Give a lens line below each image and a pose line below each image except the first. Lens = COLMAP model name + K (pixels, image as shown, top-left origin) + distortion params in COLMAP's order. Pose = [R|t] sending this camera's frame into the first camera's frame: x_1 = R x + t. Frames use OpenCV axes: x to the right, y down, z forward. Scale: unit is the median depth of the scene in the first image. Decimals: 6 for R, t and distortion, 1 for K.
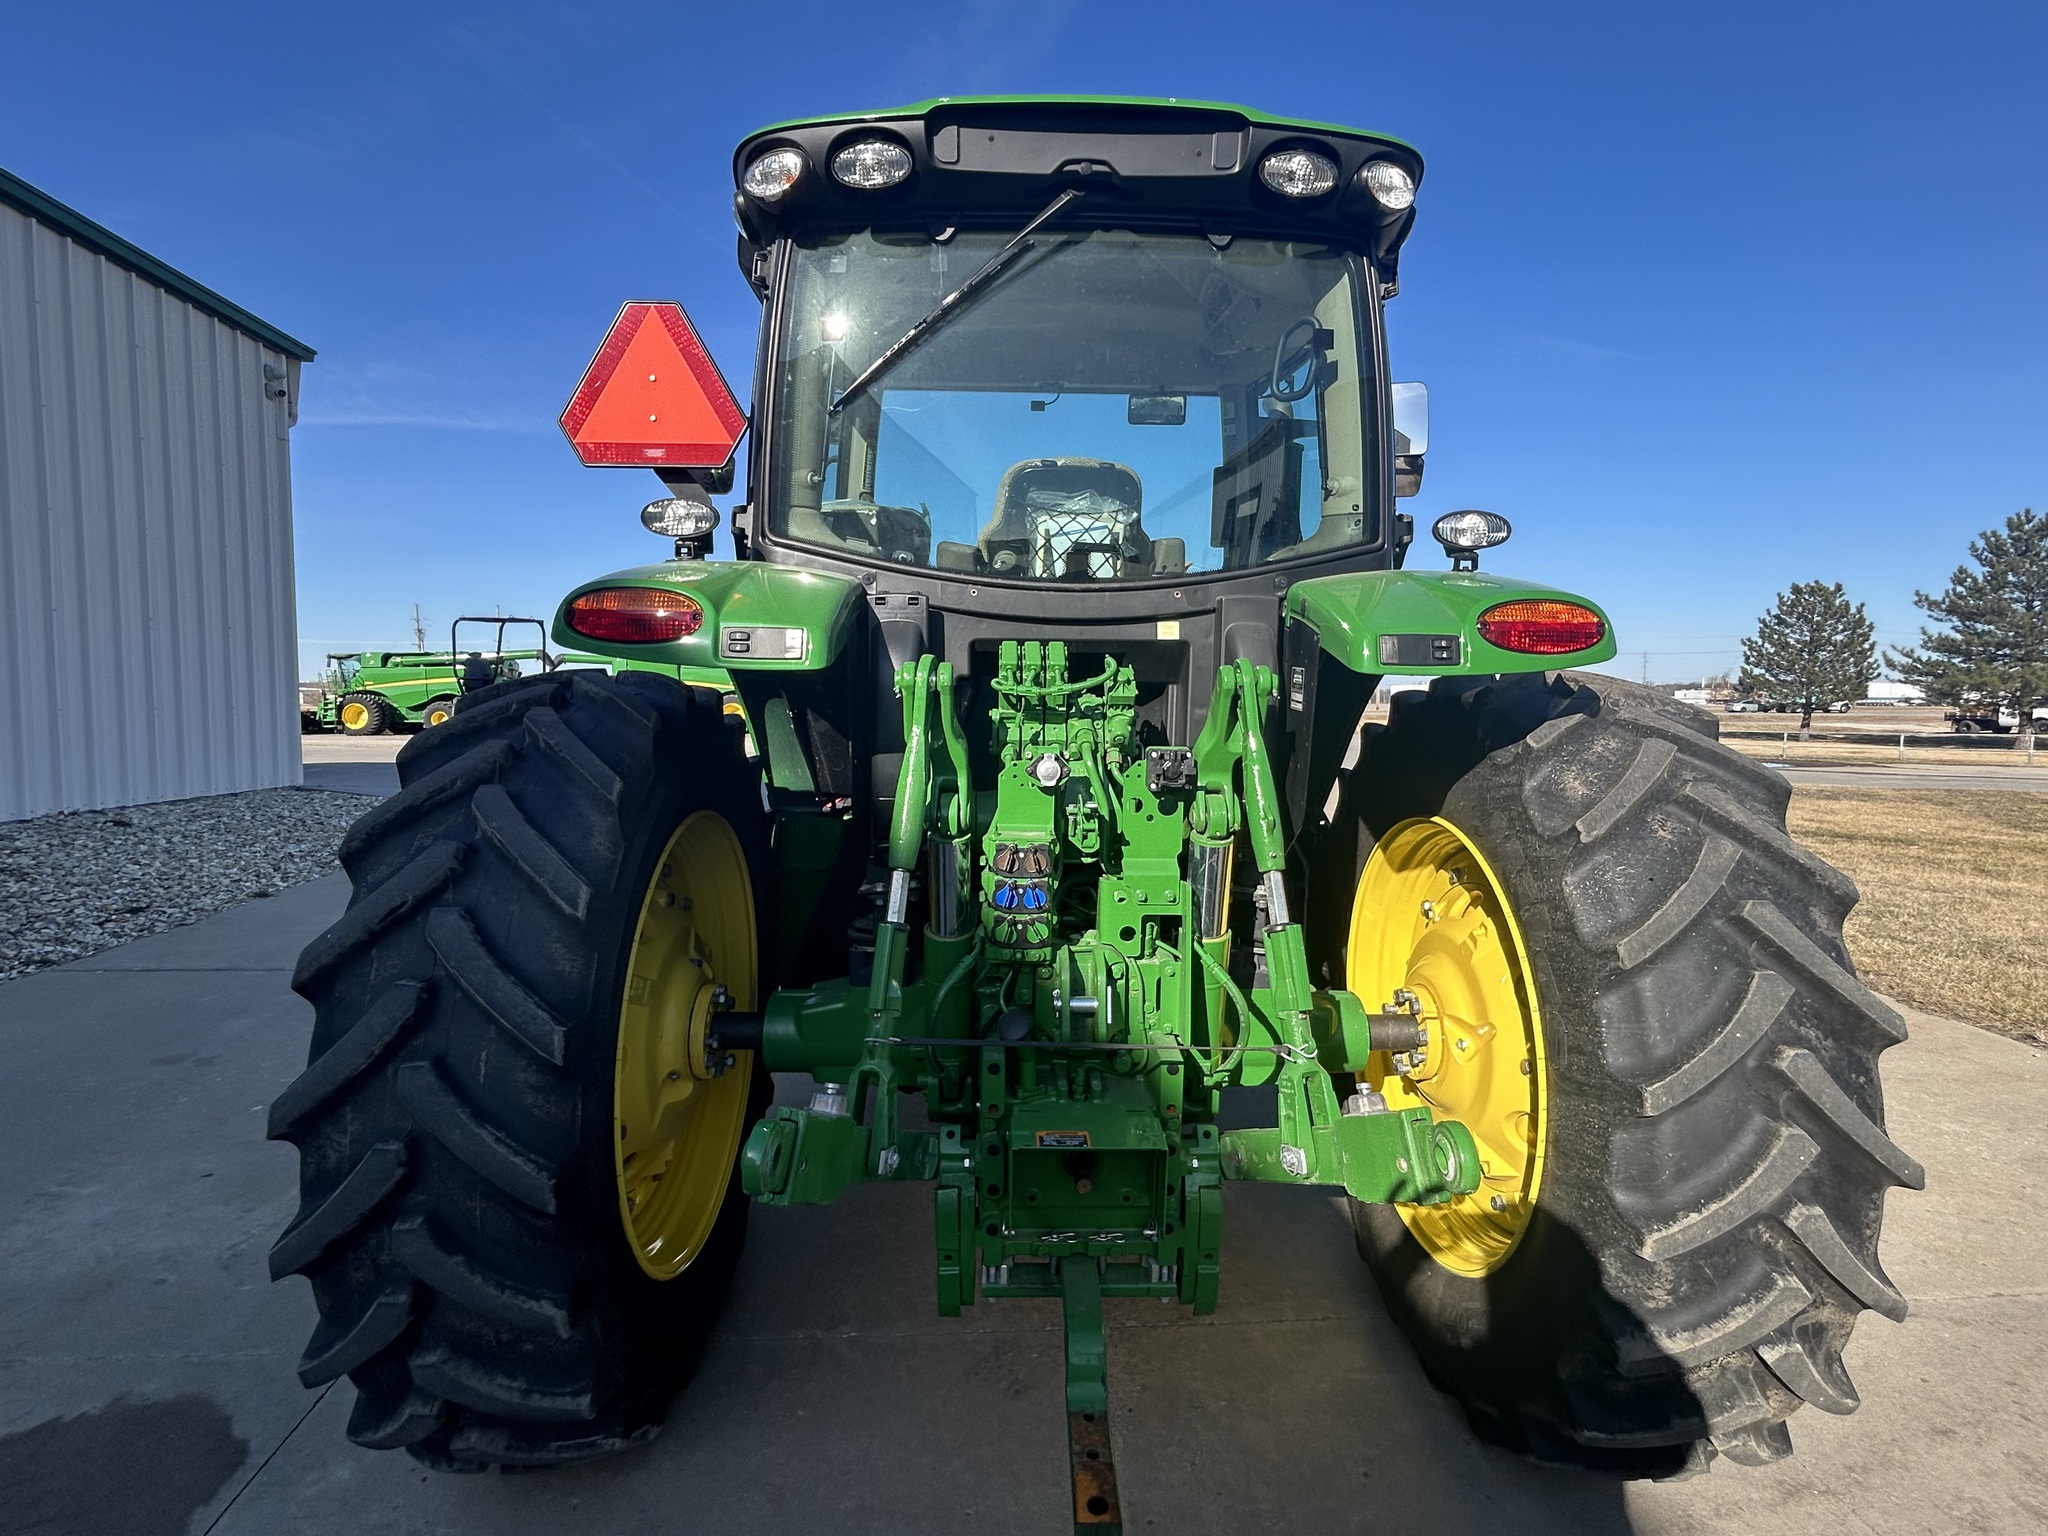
lens RADIAL K [[988.3, 0, 1019.4], [0, 988.3, 758.9], [0, 0, 1]] dist [-0.000892, 0.000108]
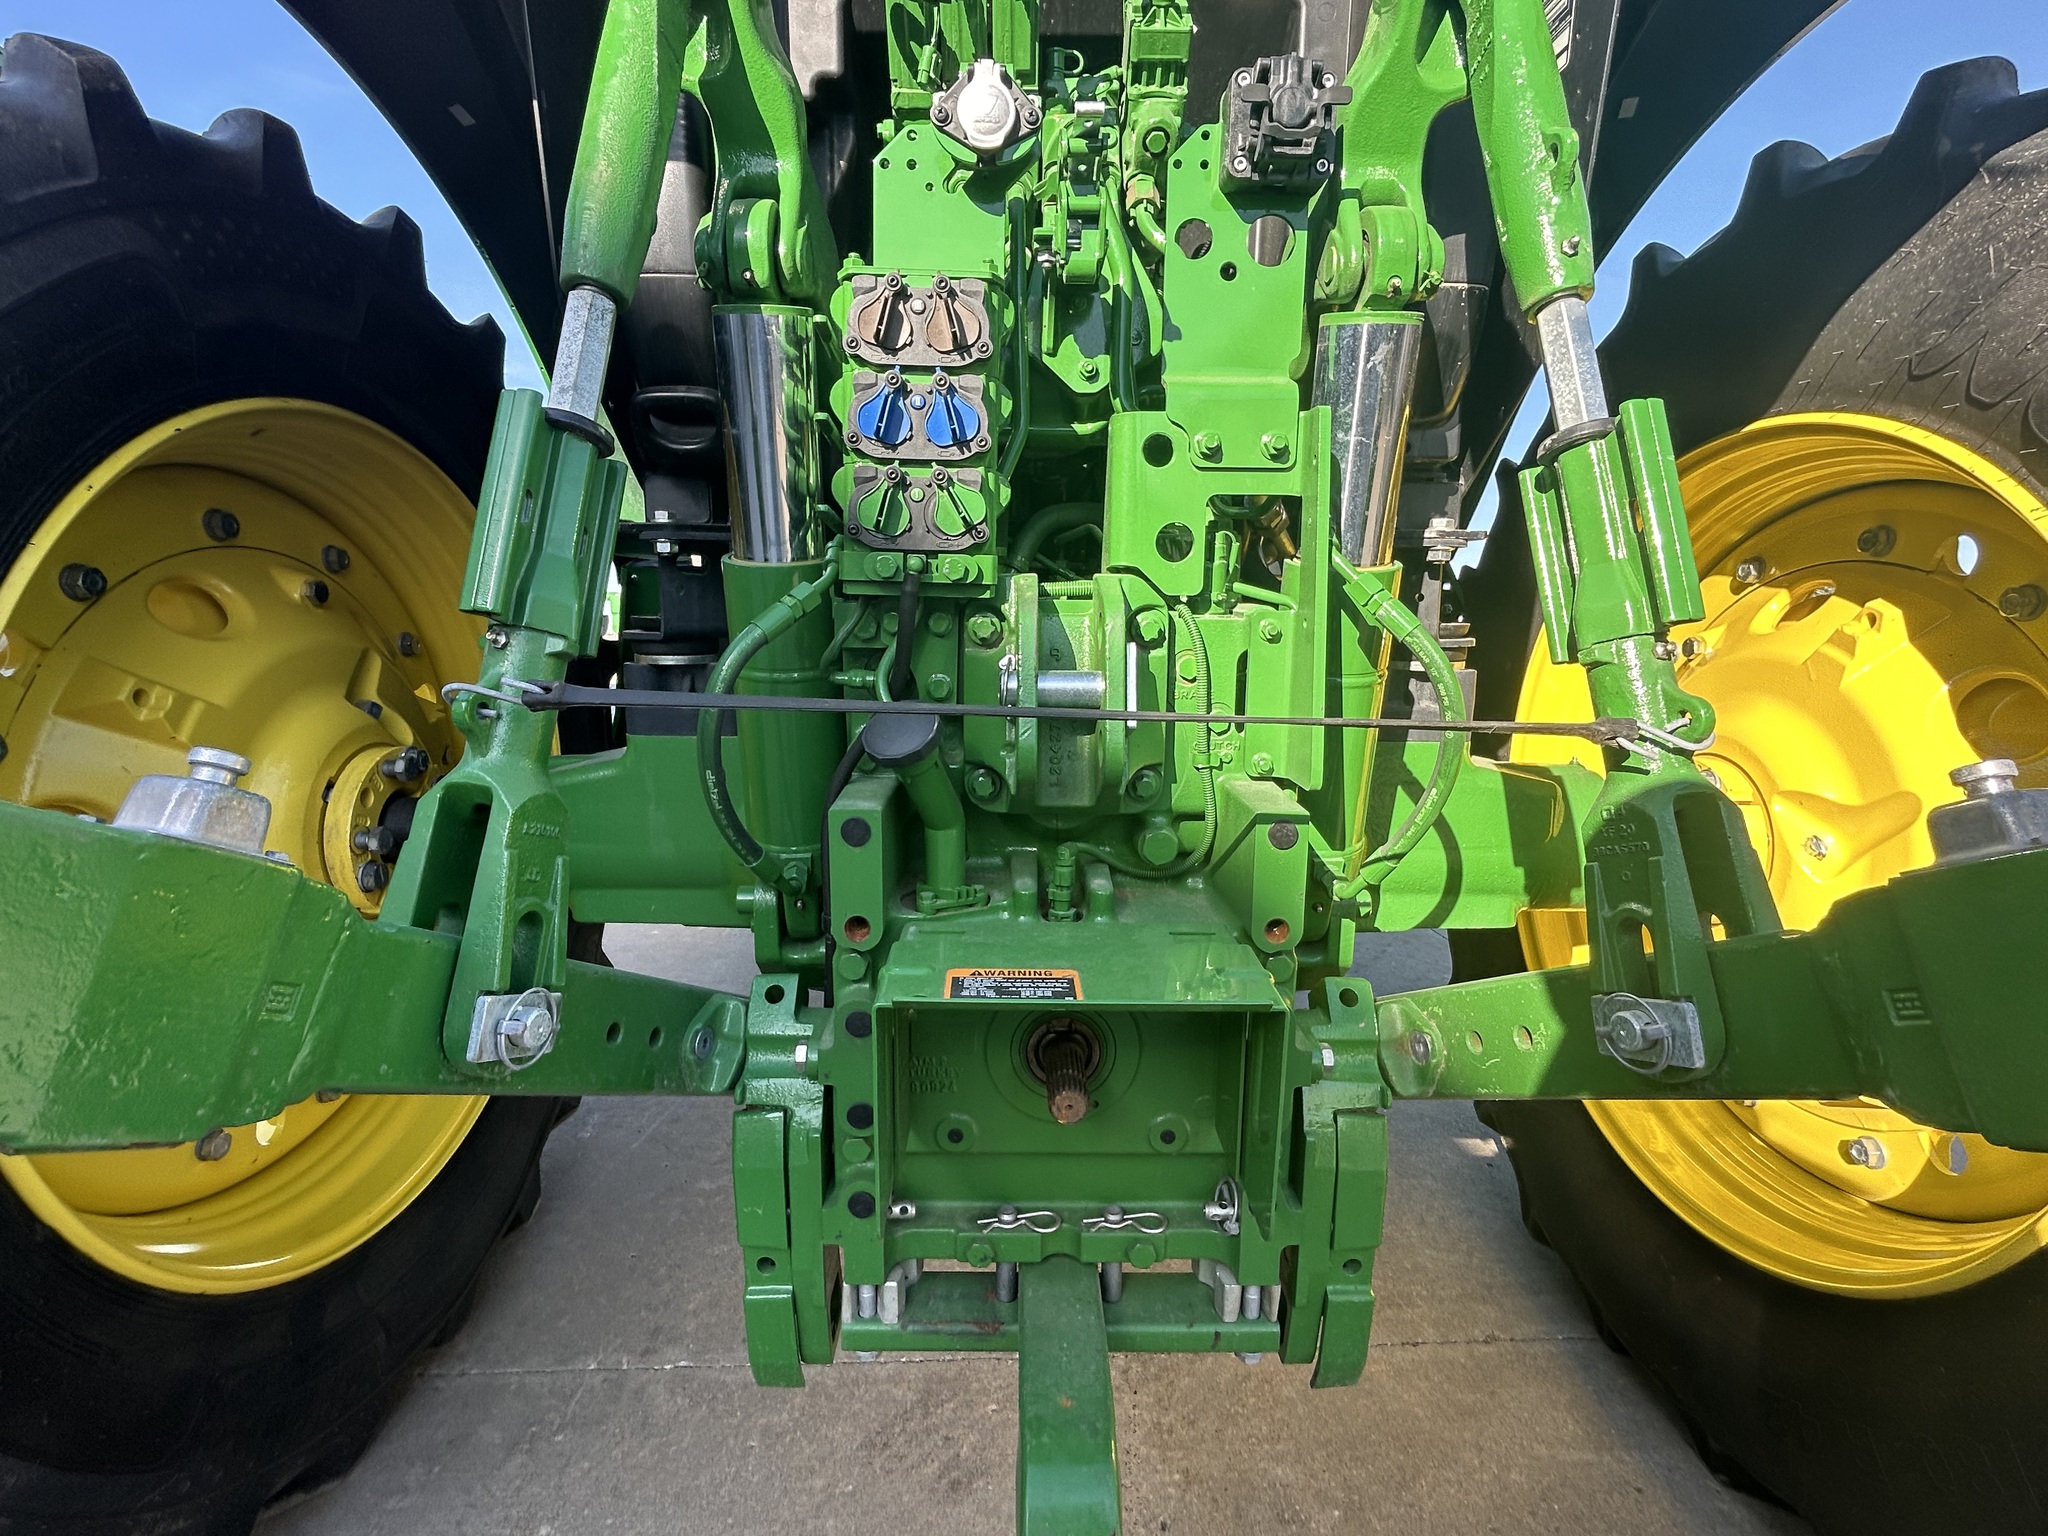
lens RADIAL K [[988.3, 0, 1019.4], [0, 988.3, 758.9], [0, 0, 1]] dist [-0.000892, 0.000108]
pose [[0.999923, 0.000559, -0.012412, 0.046993], [0.000064, 0.998745, 0.050091, 0.251837], [0.012424, -0.050088, 0.998668, 0.561372]]
